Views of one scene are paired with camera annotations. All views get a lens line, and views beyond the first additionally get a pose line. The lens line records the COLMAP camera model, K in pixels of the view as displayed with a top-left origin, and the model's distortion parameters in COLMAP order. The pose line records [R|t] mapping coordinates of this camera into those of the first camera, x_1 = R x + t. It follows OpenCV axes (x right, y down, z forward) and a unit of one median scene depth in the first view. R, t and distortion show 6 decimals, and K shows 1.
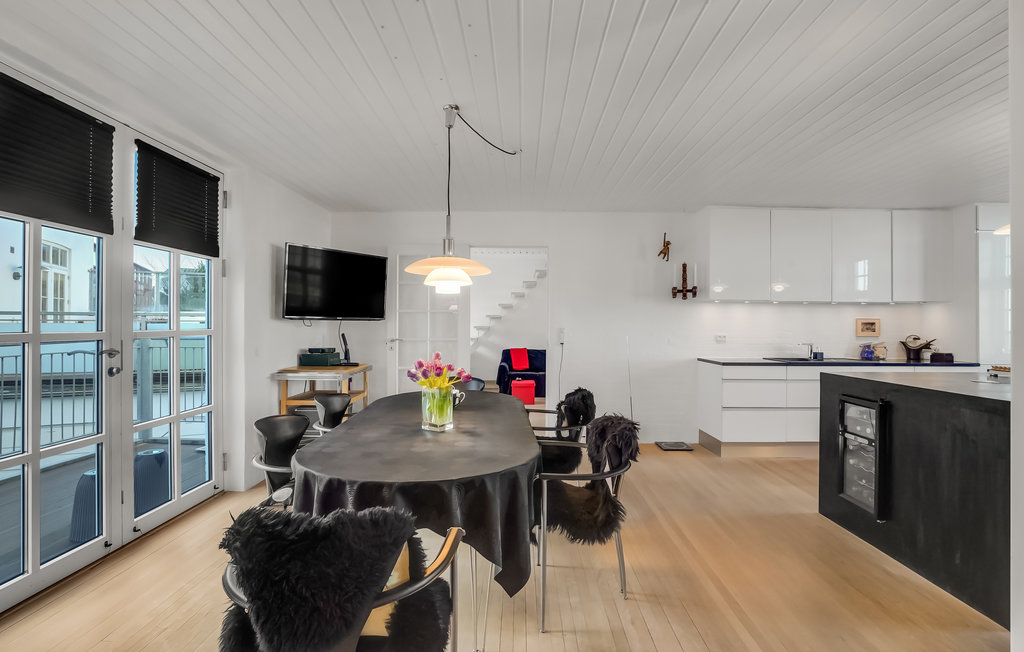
lens RADIAL K [[482.8, 0, 514.0], [0, 482.8, 324.4], [0, 0, 1]] dist [-0.016164, 0.000681]
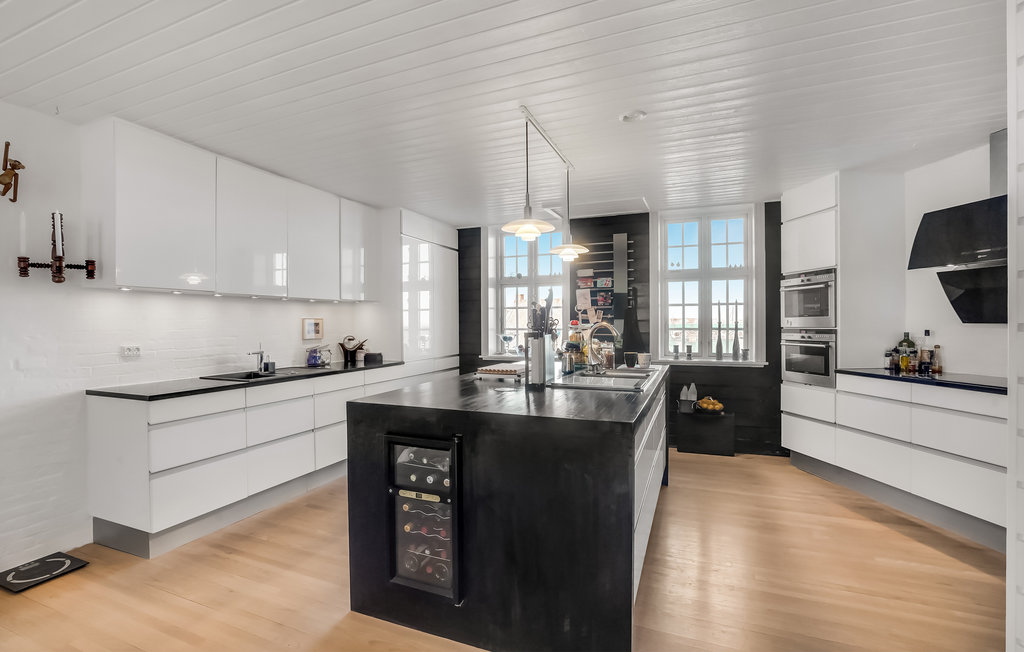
lens RADIAL K [[501.6, 0, 505.4], [0, 501.6, 329.4], [0, 0, 1]] dist [-0.018248, 0.004394]
pose [[0.408345, -0.019543, 0.912619, 0.059286], [0.003383, 0.999796, 0.019896, -0.009608], [-0.912821, -0.005037, 0.408328, 0.328102]]
